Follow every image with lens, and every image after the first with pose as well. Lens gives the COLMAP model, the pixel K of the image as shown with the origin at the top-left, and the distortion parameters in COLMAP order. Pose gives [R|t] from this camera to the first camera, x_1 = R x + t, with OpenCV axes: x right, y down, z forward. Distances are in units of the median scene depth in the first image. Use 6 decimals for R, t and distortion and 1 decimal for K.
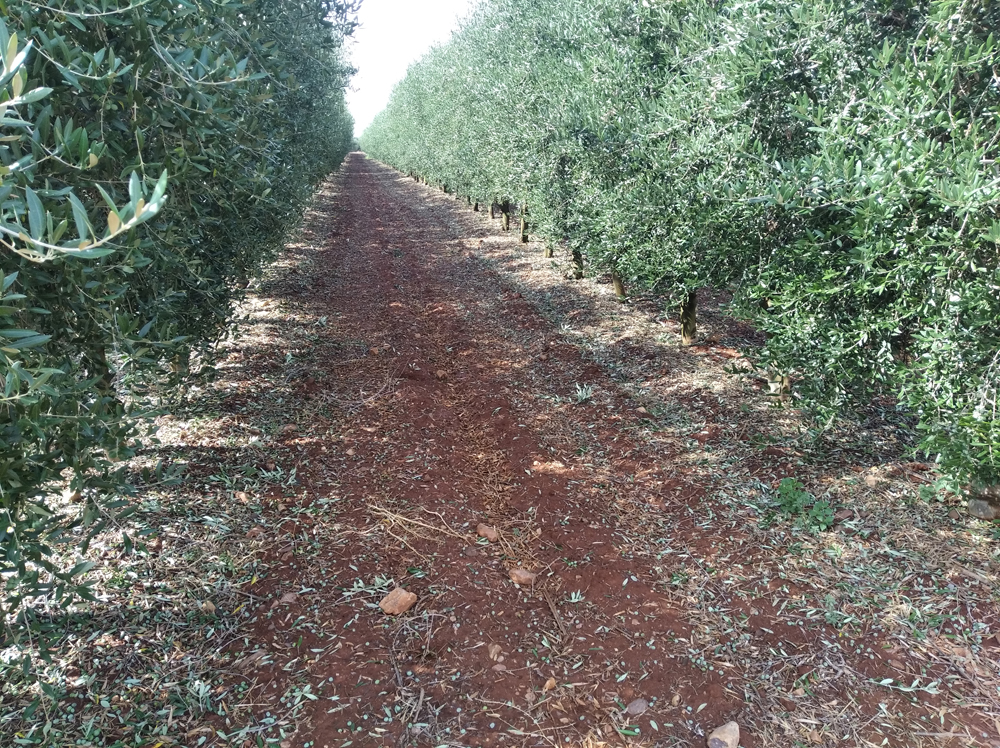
lens RADIAL K [[706.6, 0, 500.0], [0, 706.6, 374.0], [0, 0, 1]] dist [0.048288, 0.002941]
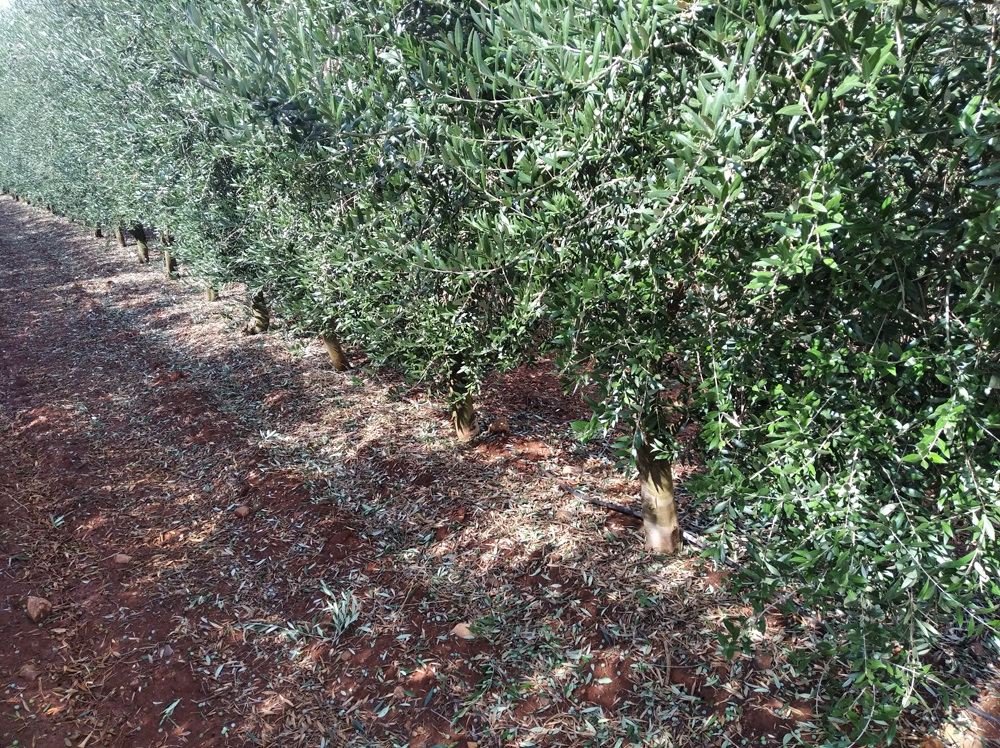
lens RADIAL K [[765.3, 0, 500.0], [0, 765.3, 374.0], [0, 0, 1]] dist [0.053057, -0.109250]
pose [[0.905403, -0.141712, 0.400203, 0.010343], [0.151680, 0.988406, 0.006841, -0.066120], [-0.396532, 0.054509, 0.916401, 0.213066]]
